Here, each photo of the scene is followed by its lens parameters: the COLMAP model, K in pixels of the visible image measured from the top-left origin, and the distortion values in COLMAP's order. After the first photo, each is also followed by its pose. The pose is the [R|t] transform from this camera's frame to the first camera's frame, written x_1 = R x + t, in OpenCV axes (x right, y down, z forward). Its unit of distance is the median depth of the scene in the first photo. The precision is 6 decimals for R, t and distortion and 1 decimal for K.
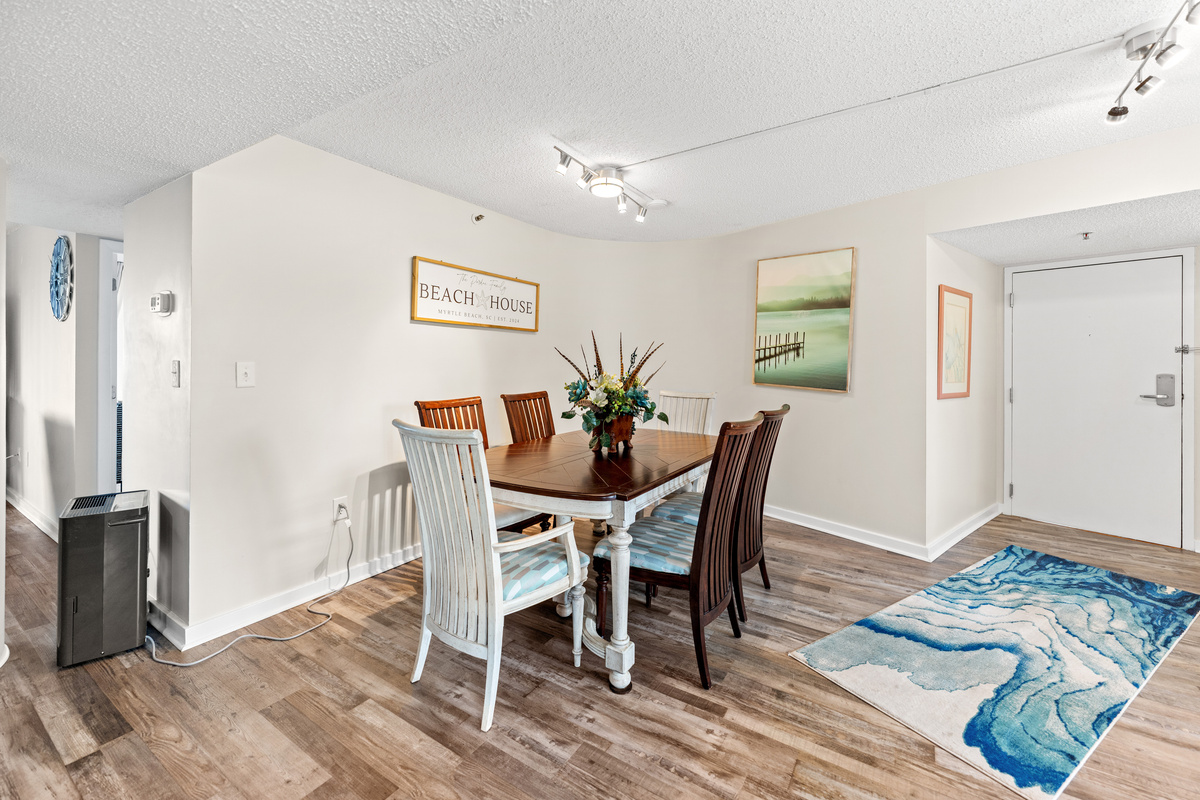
lens RADIAL K [[491.3, 0, 587.5], [0, 491.3, 363.3], [0, 0, 1]] dist [0.001496, -0.001080]
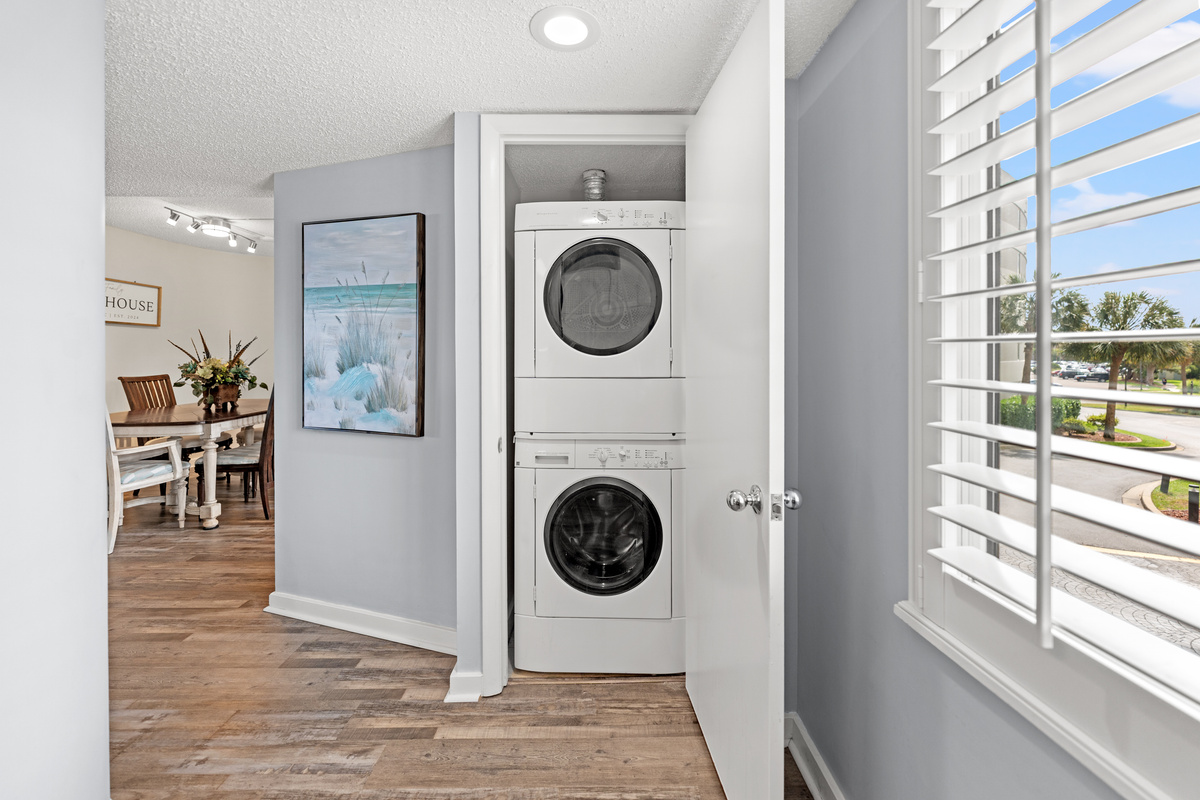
lens RADIAL K [[491.3, 0, 600.5], [0, 491.3, 354.9], [0, 0, 1]] dist [0.001496, -0.001080]
pose [[0.825515, -0.010904, 0.564275, 0.171981], [0.012421, 0.999922, 0.001151, 0.026950], [-0.564243, 0.006059, 0.825586, -0.949759]]
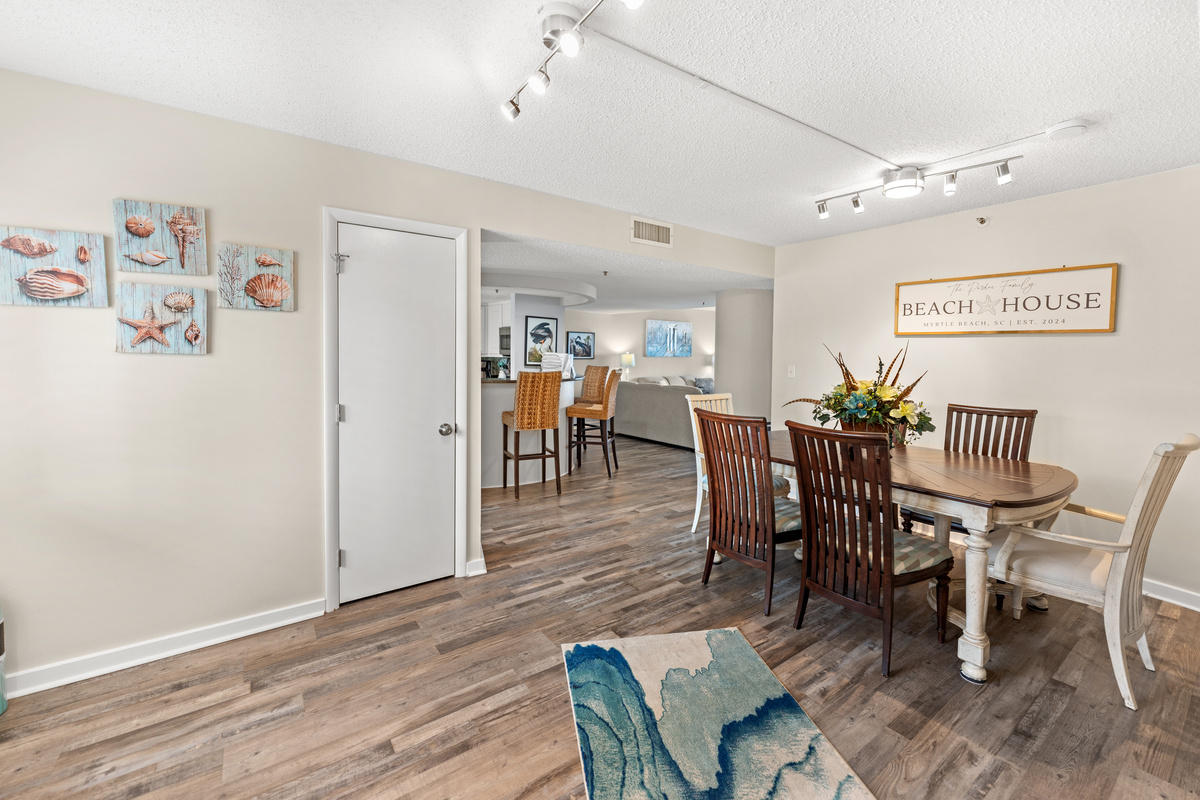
lens RADIAL K [[491.3, 0, 619.9], [0, 491.3, 373.5], [0, 0, 1]] dist [0.001496, -0.001080]
pose [[-0.329589, 0.026350, -0.943757, 1.264829], [-0.019182, 0.999217, 0.034597, -0.023936], [0.943930, 0.029506, -0.328825, 0.896630]]
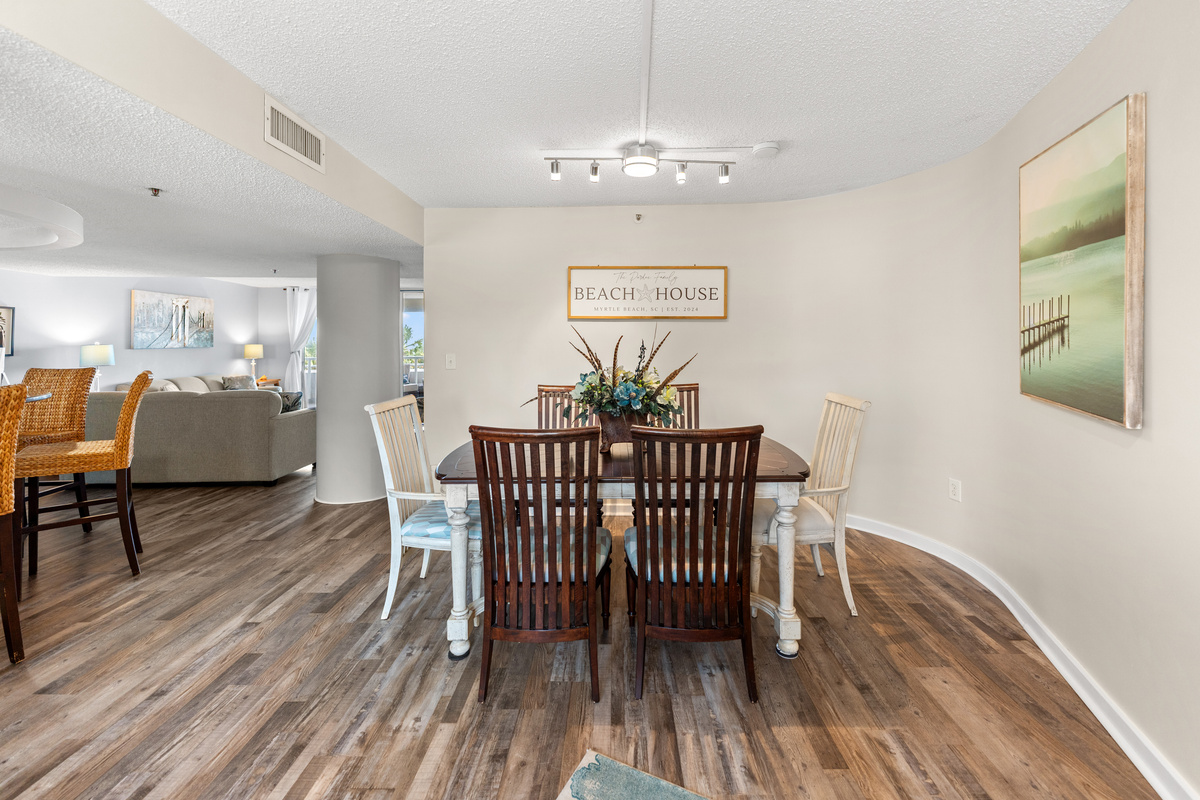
lens RADIAL K [[491.3, 0, 605.1], [0, 491.3, 336.4], [0, 0, 1]] dist [0.001496, -0.001080]
pose [[0.539106, -0.020142, -0.841997, 0.869057], [0.007659, 0.999790, -0.019012, -0.023576], [0.842203, 0.003800, 0.539147, 0.495608]]
